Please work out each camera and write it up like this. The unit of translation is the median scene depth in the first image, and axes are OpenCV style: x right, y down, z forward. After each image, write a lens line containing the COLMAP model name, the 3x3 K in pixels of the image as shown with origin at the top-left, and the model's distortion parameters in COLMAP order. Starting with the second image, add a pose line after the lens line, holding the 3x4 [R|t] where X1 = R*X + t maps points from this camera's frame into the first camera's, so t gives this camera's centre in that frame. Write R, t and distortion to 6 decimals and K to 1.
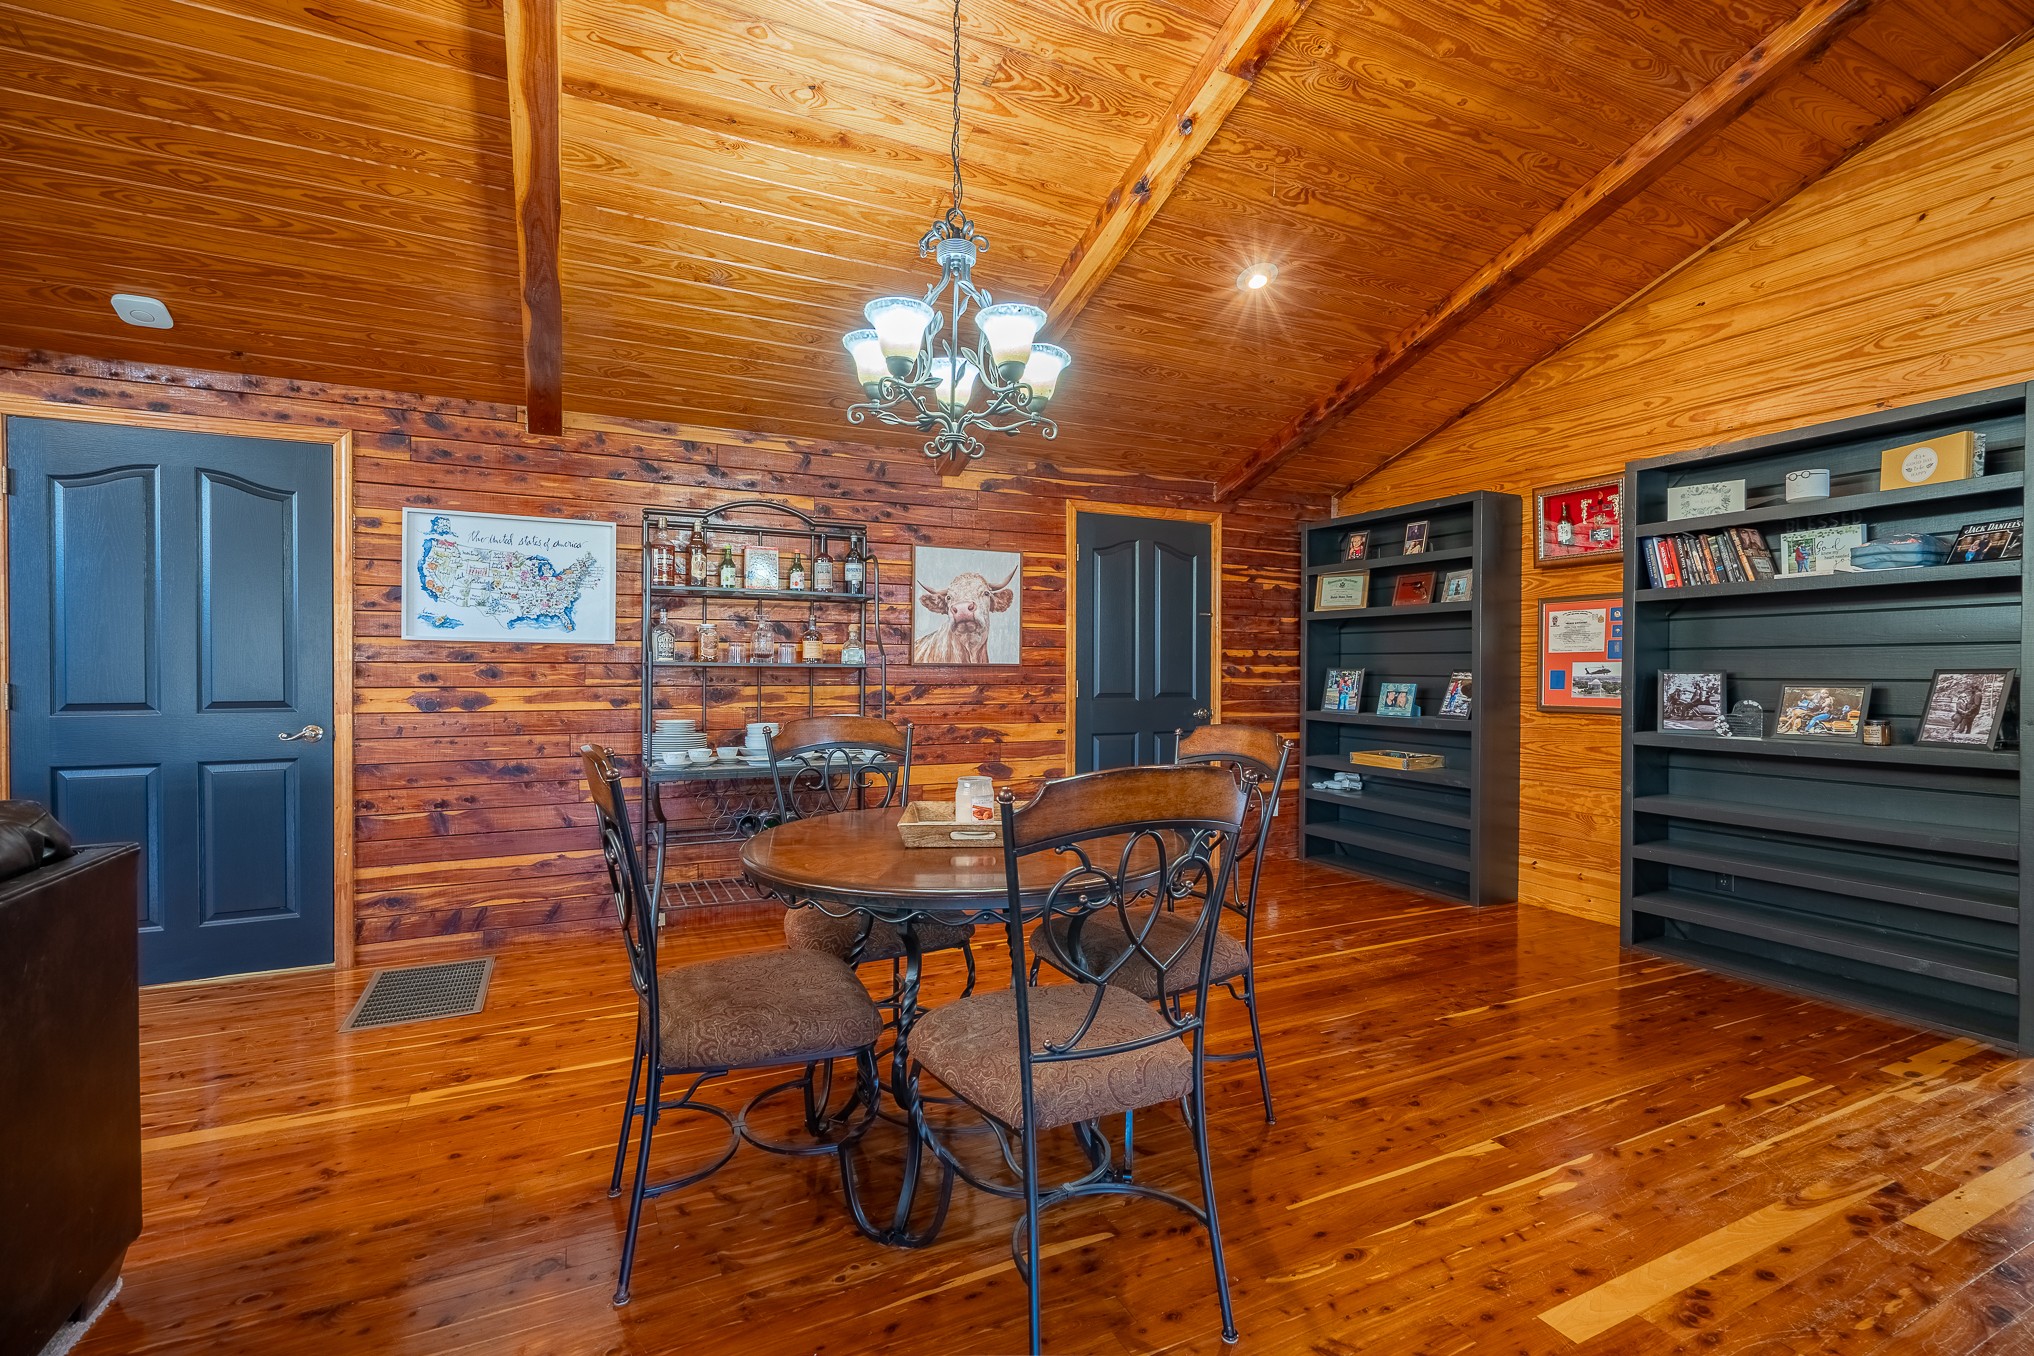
lens RADIAL K [[917.9, 0, 1016.5], [0, 917.9, 674.2], [0, 0, 1]] dist [0.000092, -0.000079]
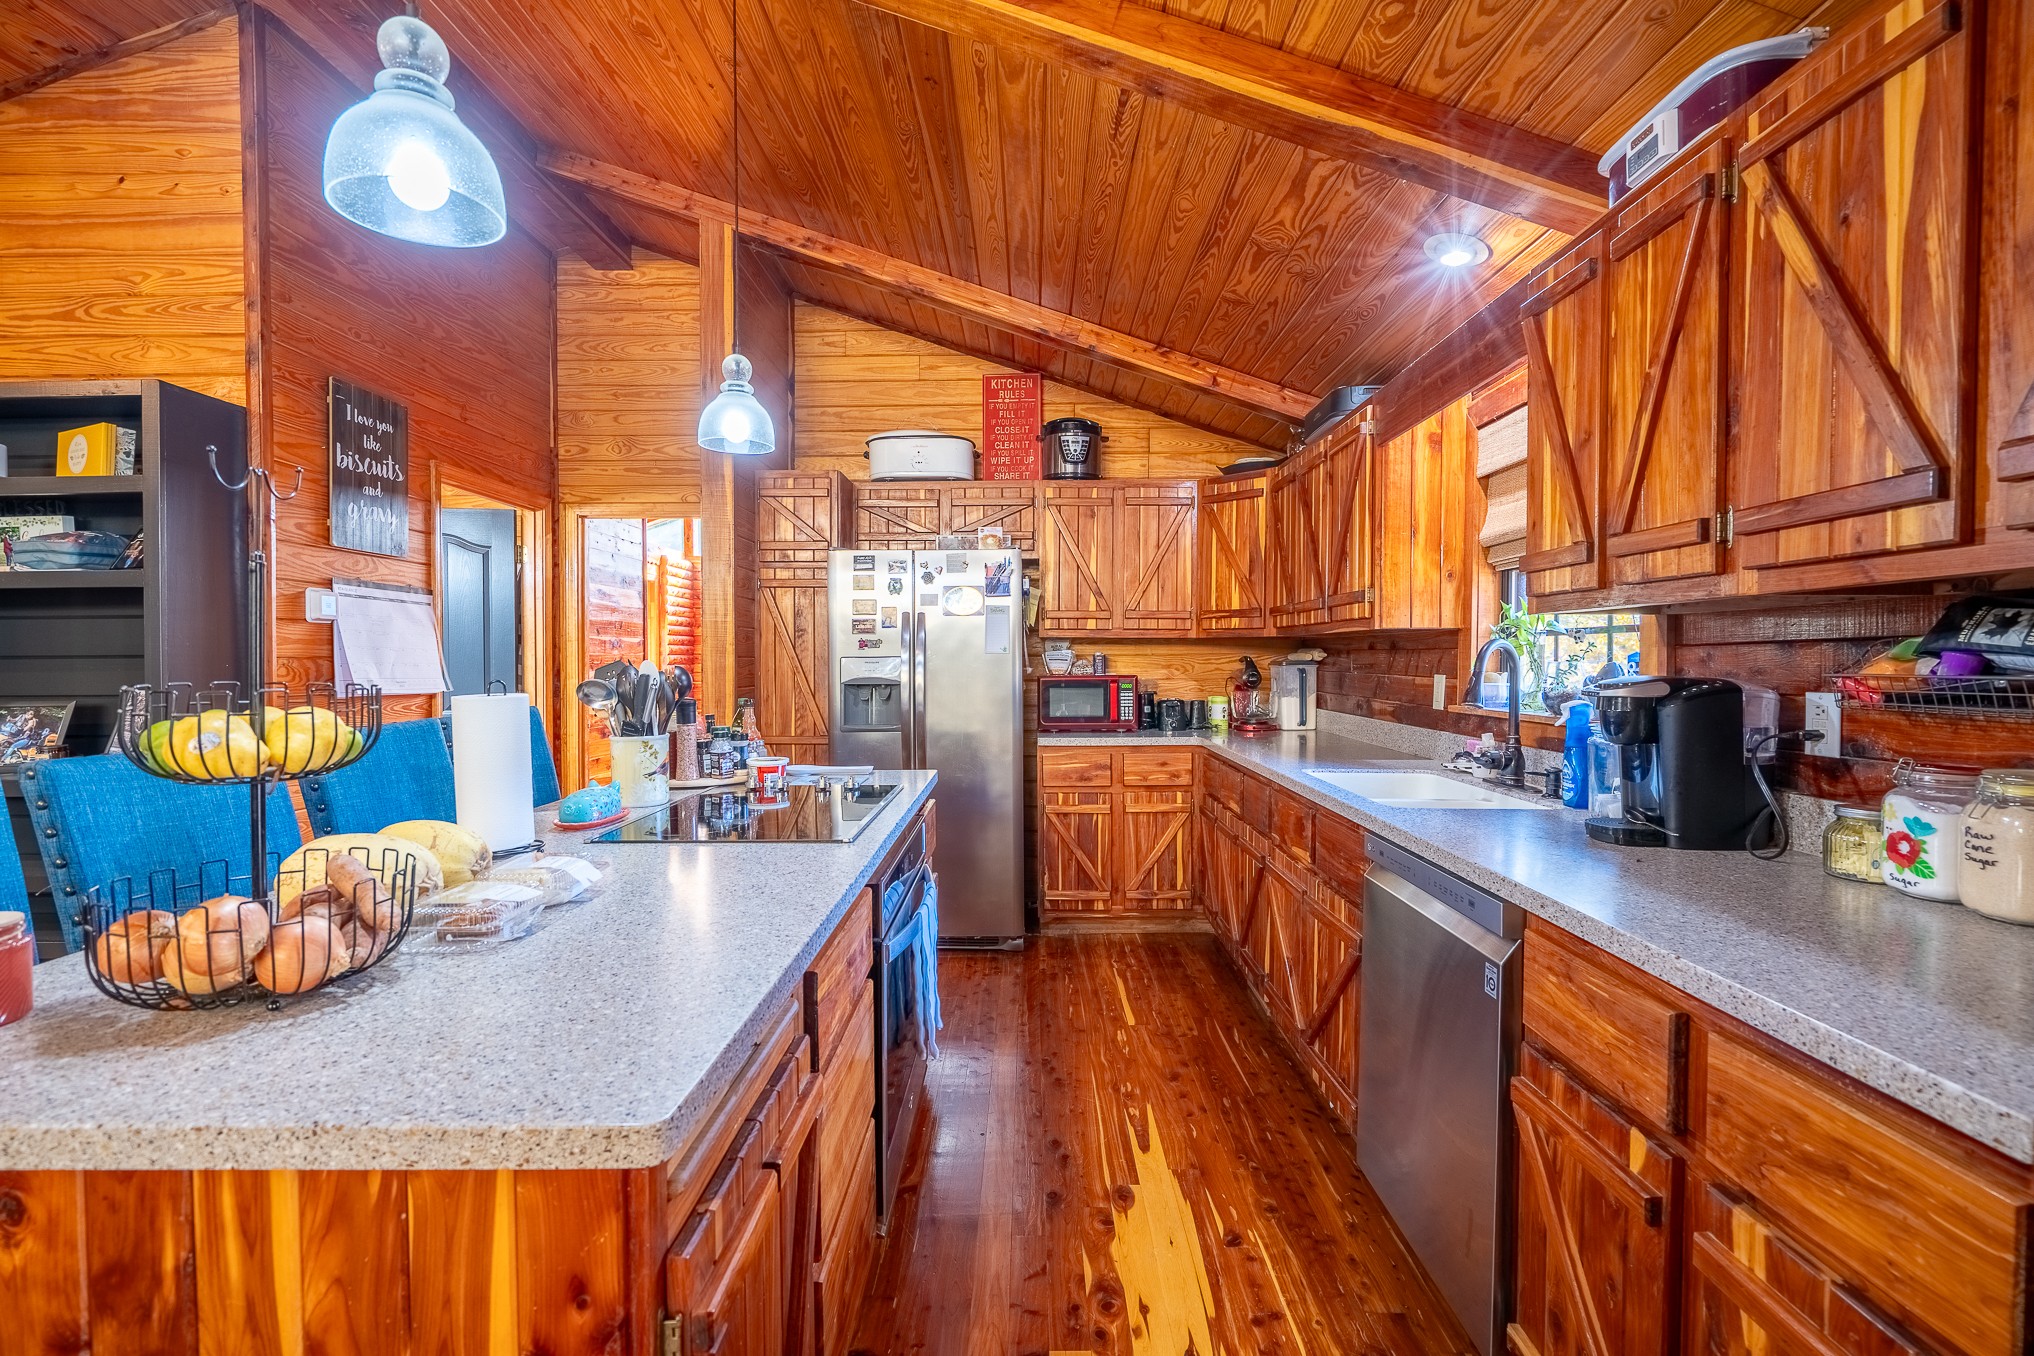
lens RADIAL K [[917.9, 0, 1016.5], [0, 917.9, 674.2], [0, 0, 1]] dist [0.000092, -0.000079]
pose [[0.452240, -0.020607, 0.891658, 0.555776], [0.008333, 0.999787, 0.018880, -0.024396], [-0.891857, -0.001108, 0.452315, -0.179752]]
